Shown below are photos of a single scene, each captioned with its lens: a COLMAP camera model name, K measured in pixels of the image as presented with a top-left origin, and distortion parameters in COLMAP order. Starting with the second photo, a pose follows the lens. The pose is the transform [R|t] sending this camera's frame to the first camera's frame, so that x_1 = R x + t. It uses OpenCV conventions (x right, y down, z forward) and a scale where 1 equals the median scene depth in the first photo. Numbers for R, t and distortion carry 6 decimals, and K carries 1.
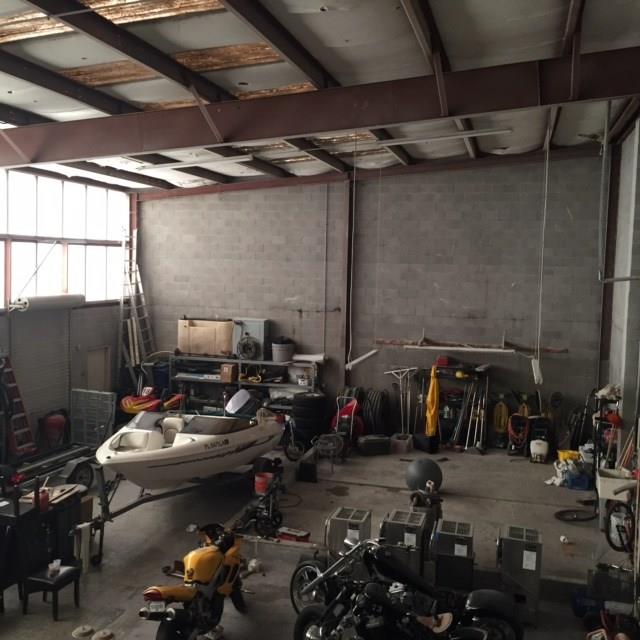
lens RADIAL K [[730.7, 0, 320.0], [0, 730.7, 335.8], [0, 0, 1]] dist [0.055208, 0.000000]
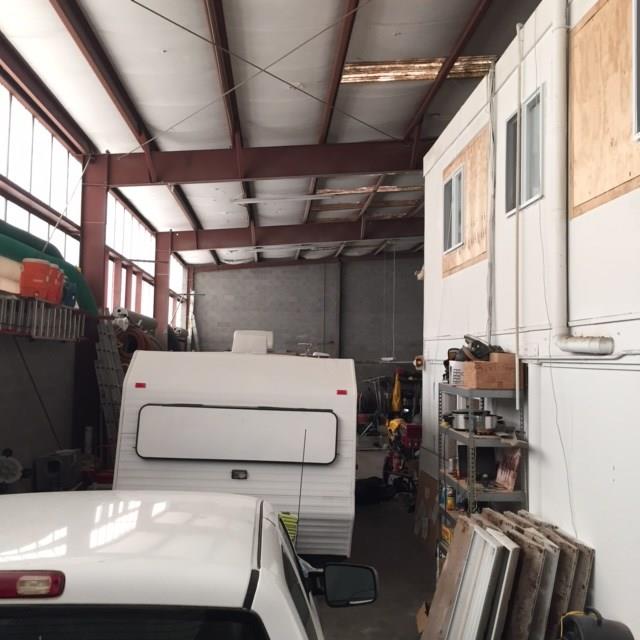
lens RADIAL K [[730.7, 0, 330.8], [0, 730.7, 313.8], [0, 0, 1]] dist [0.055208, 0.000000]
pose [[0.937823, 0.013017, 0.346870, -0.532531], [0.044069, 0.986745, -0.156178, 0.151440], [-0.344305, 0.161753, 0.924819, -0.477276]]
